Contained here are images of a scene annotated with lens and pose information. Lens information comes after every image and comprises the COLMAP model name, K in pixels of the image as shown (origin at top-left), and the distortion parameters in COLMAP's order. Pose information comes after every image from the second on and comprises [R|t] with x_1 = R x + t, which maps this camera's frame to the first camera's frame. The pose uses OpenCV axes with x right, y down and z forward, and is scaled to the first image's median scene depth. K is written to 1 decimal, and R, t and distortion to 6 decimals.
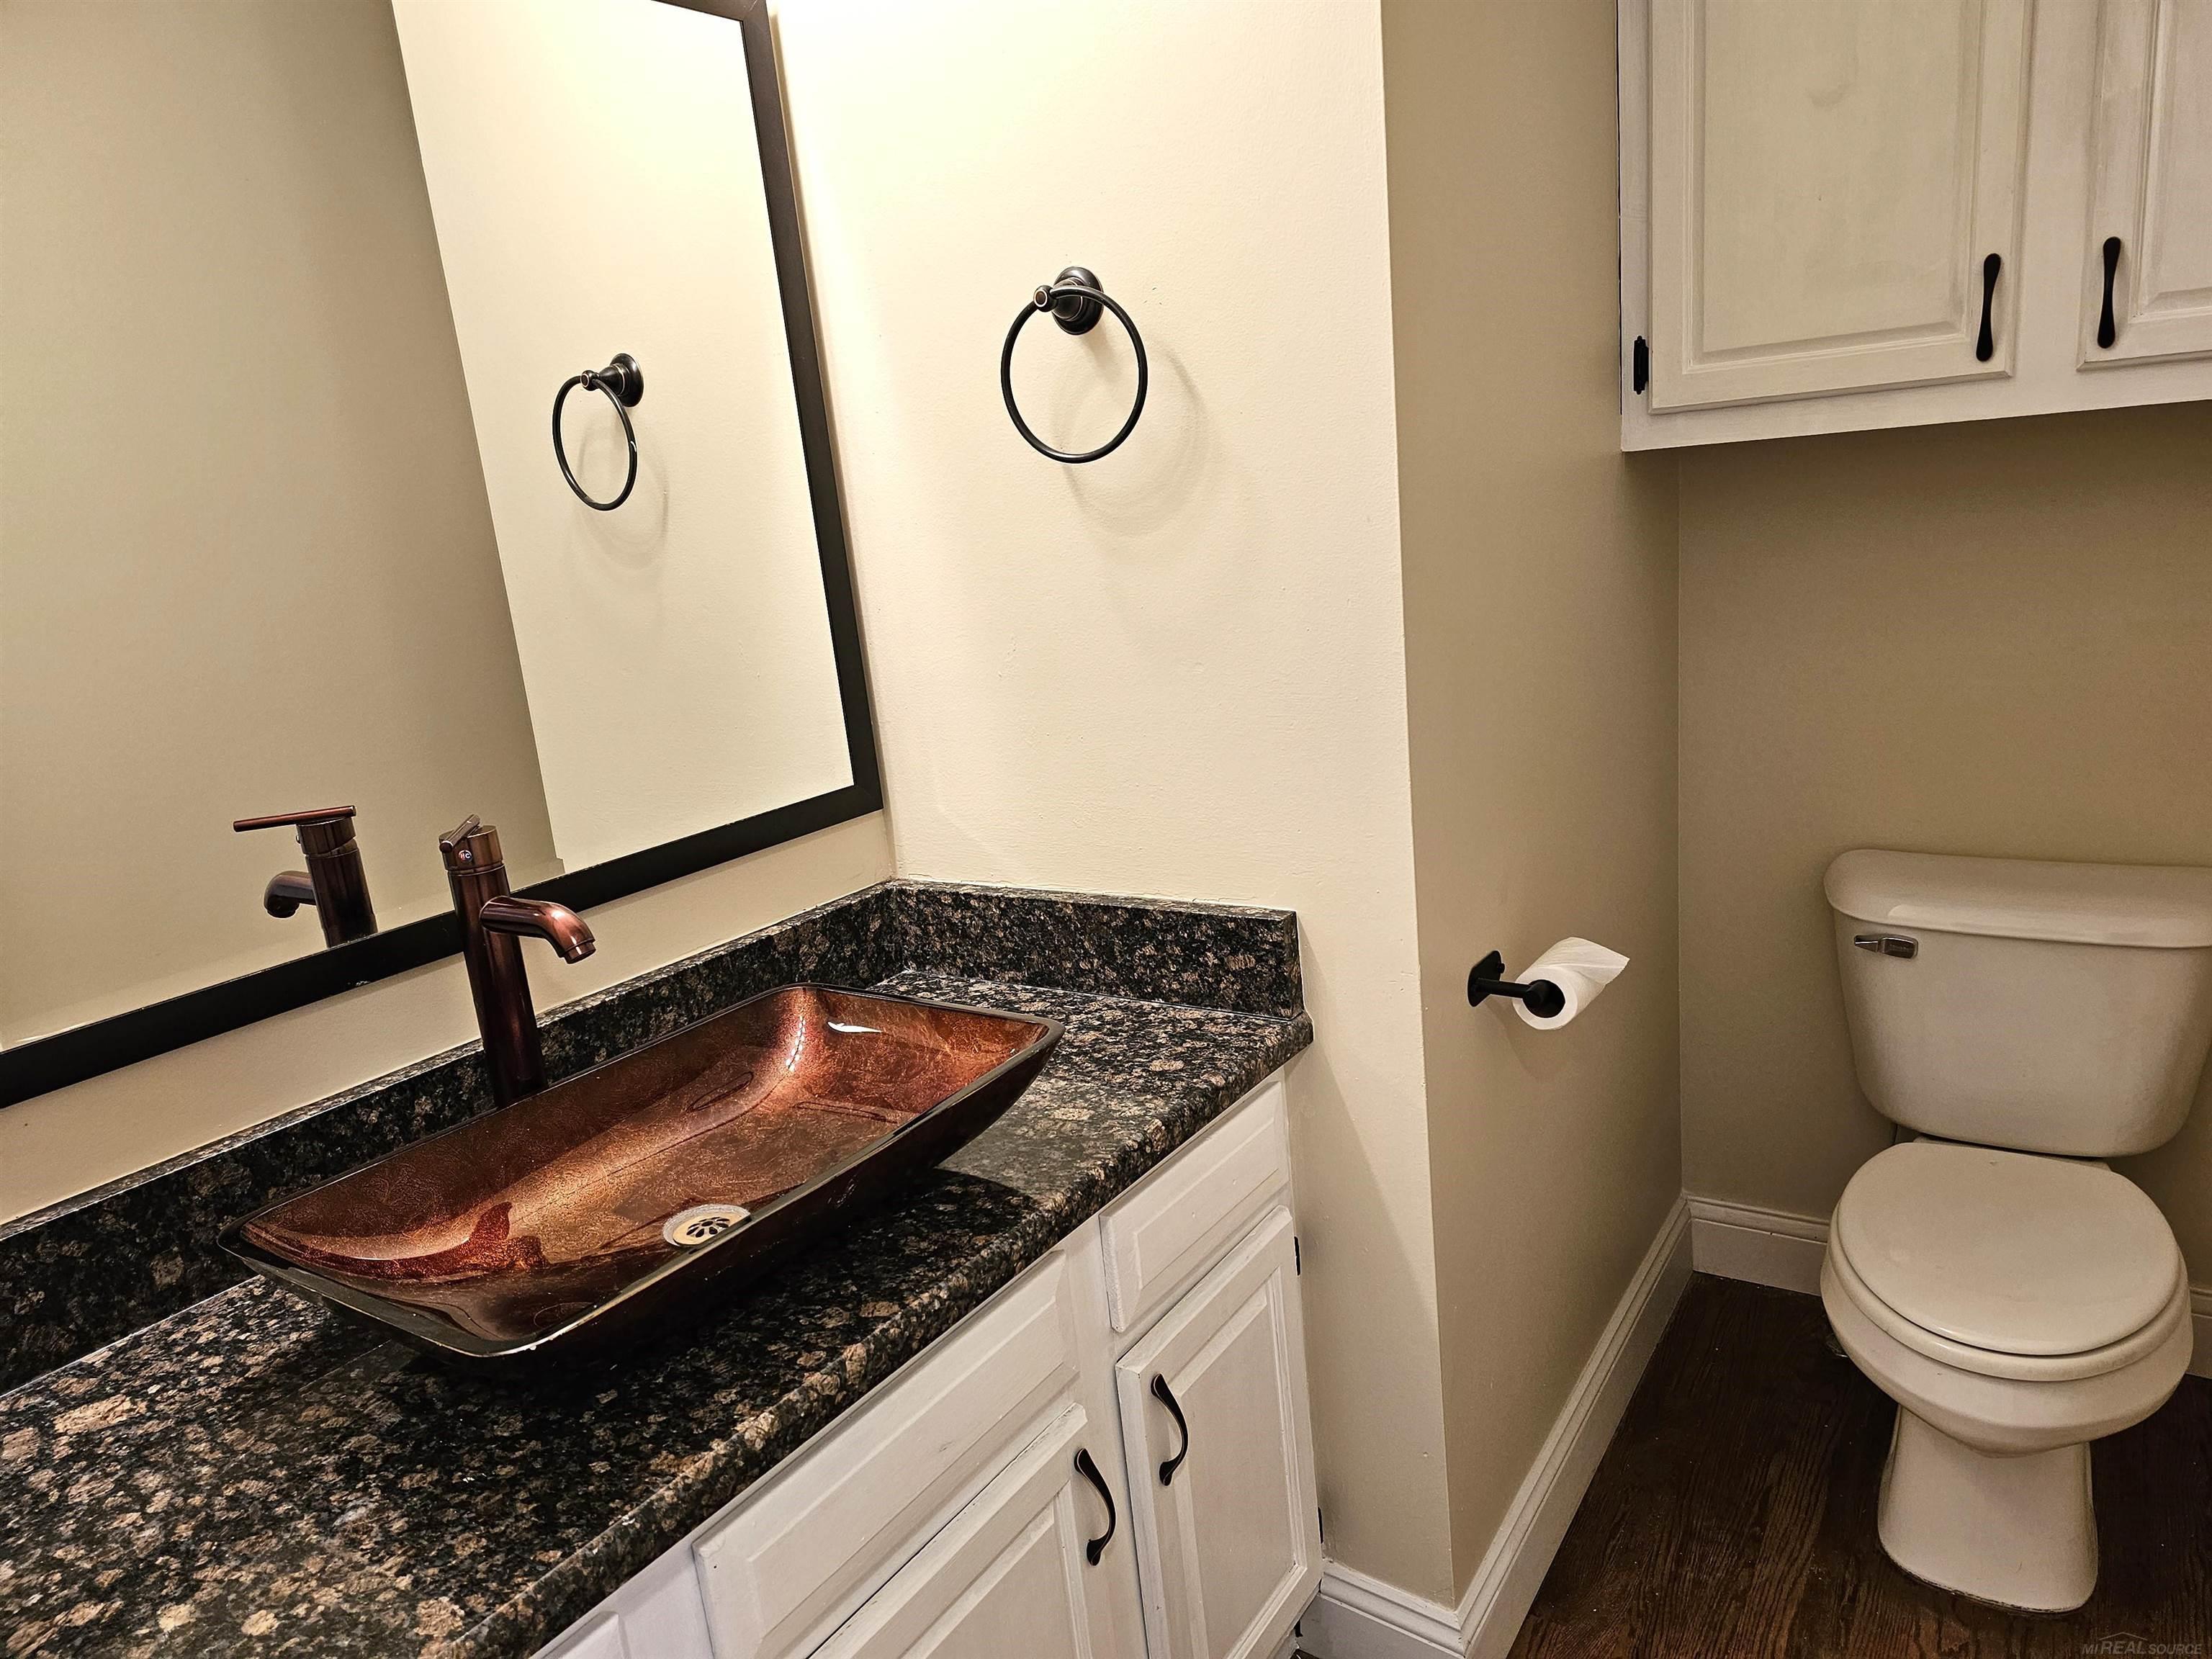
lens RADIAL K [[1461.8, 0, 1105.0], [0, 1461.8, 836.1], [0, 0, 1]] dist [0.020940, -0.024351]
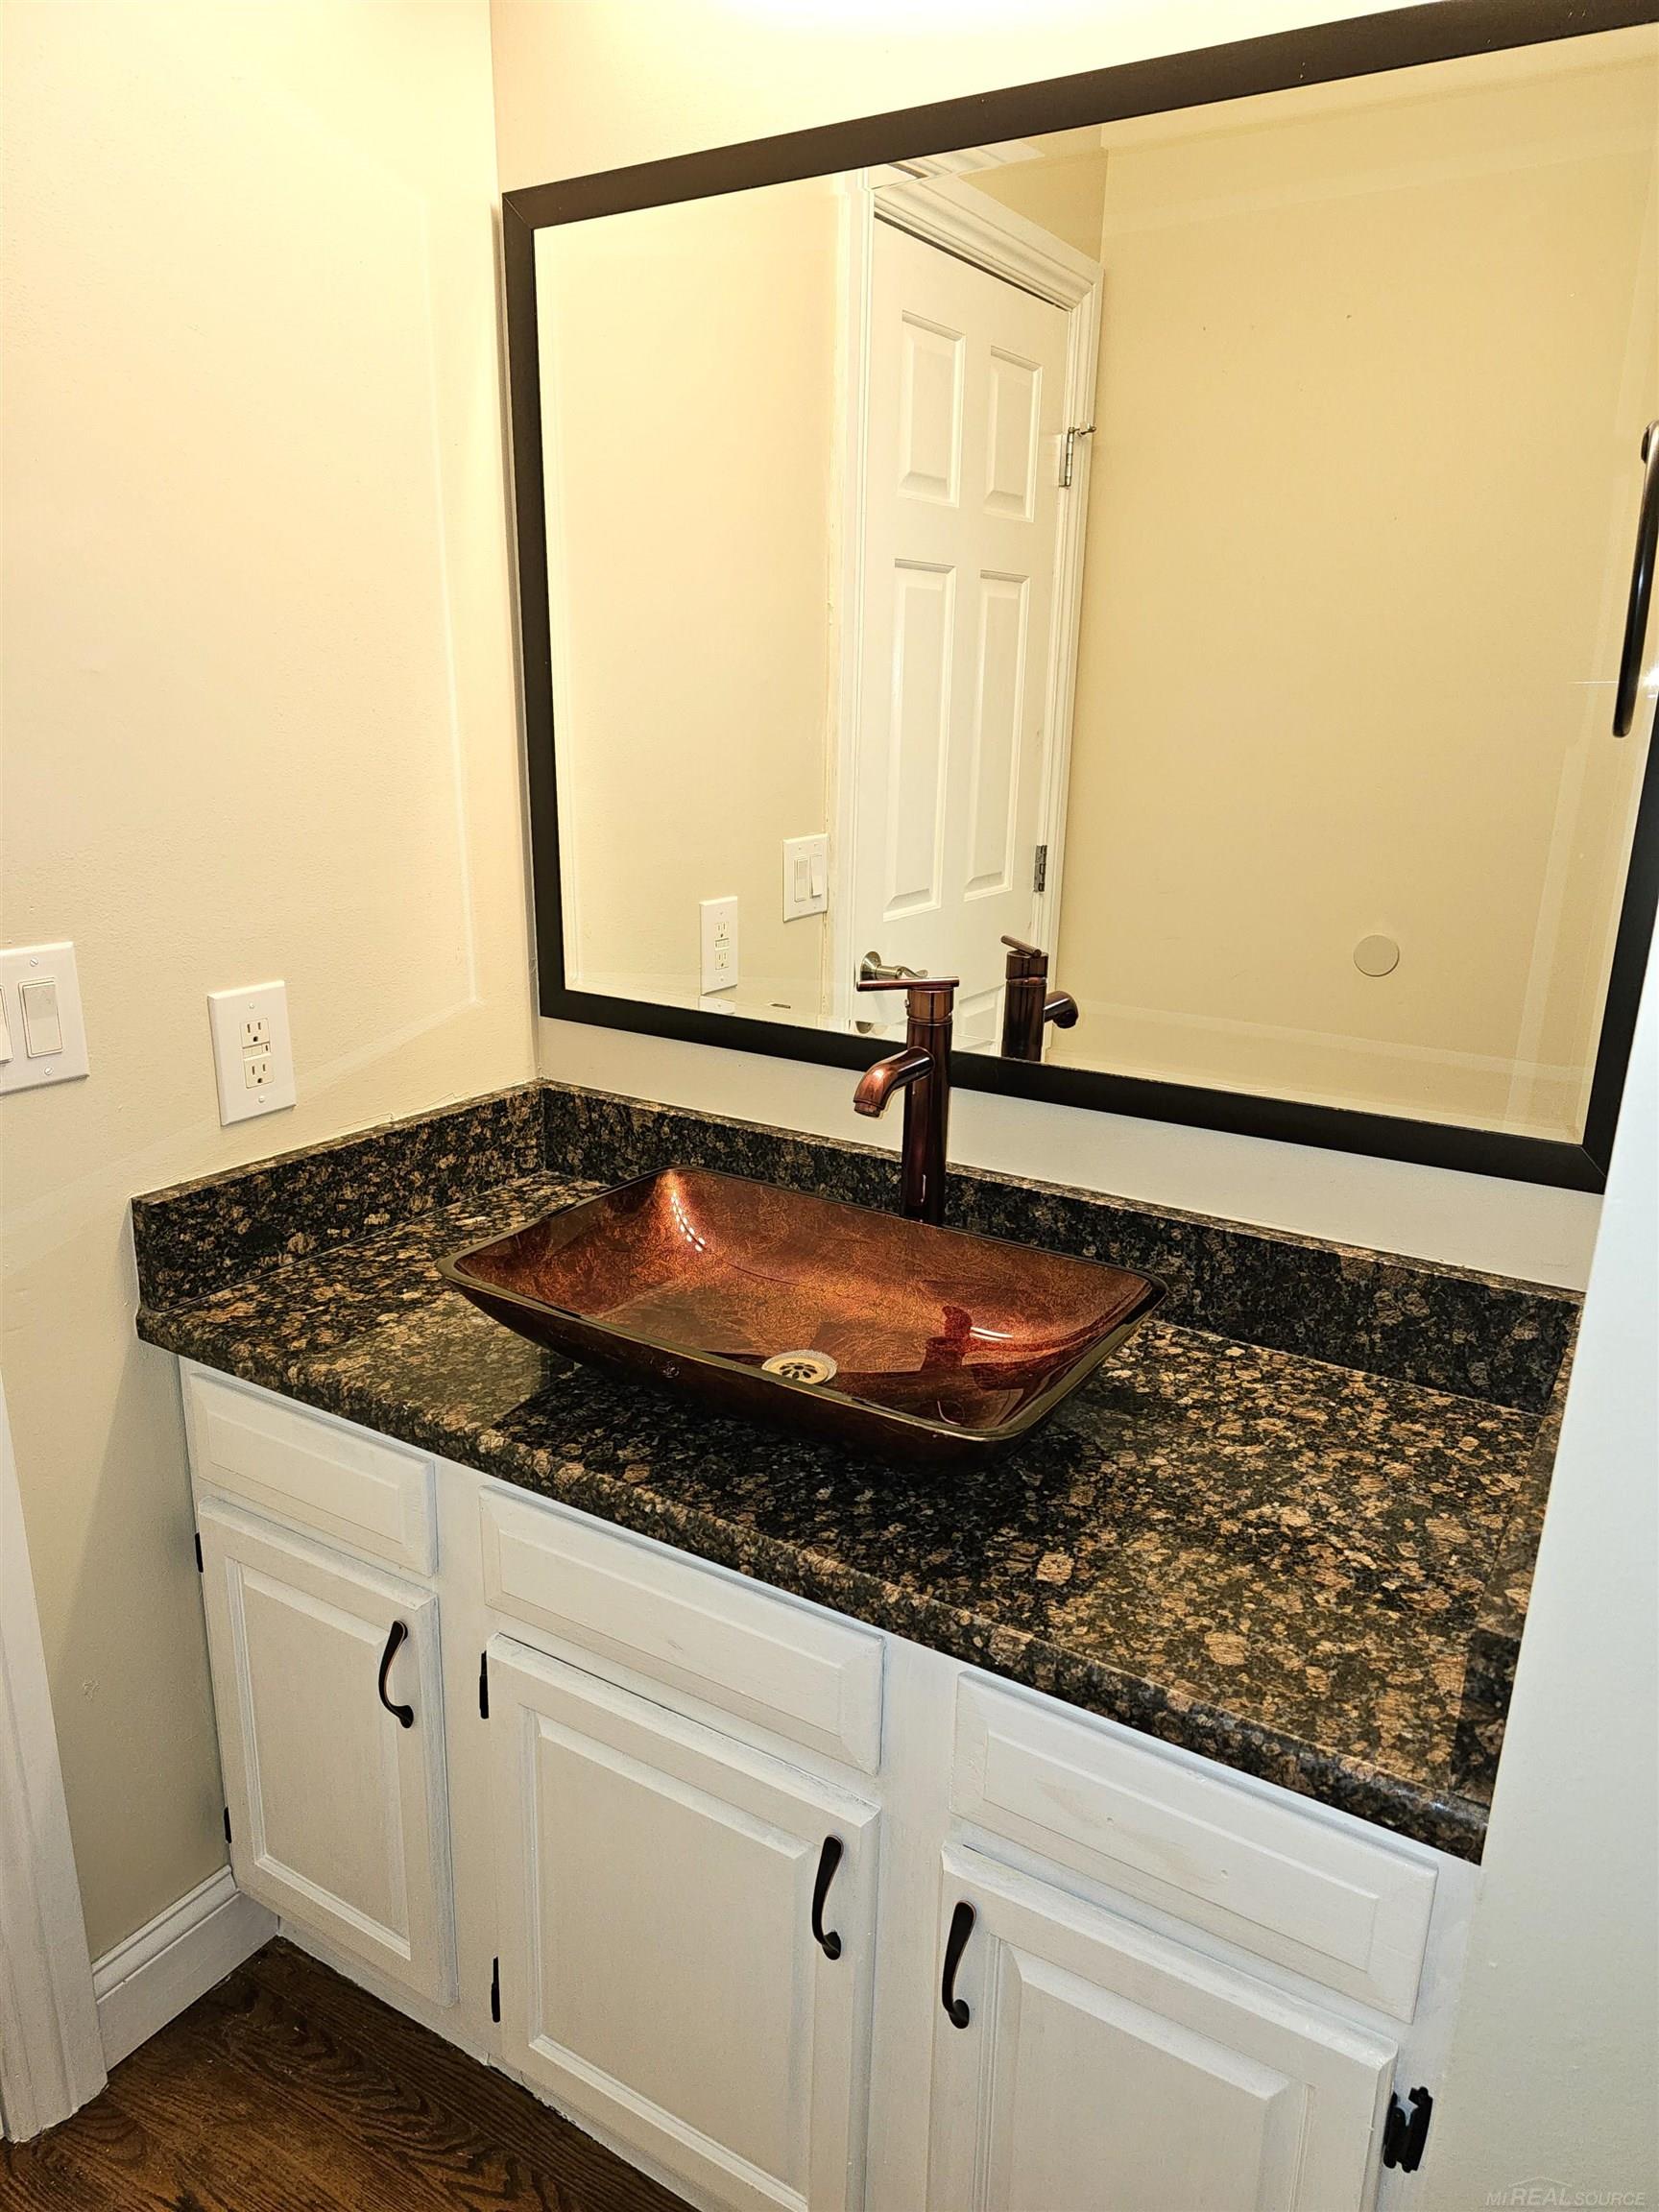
lens RADIAL K [[1461.2, 0, 816.3], [0, 1461.2, 1110.5], [0, 0, 1]] dist [0.068679, -0.069449]
pose [[0.041689, 0.376925, -0.925305, 0.559087], [-0.249223, 0.900759, 0.355697, -0.255475], [0.967548, 0.215779, 0.131490, 0.663971]]
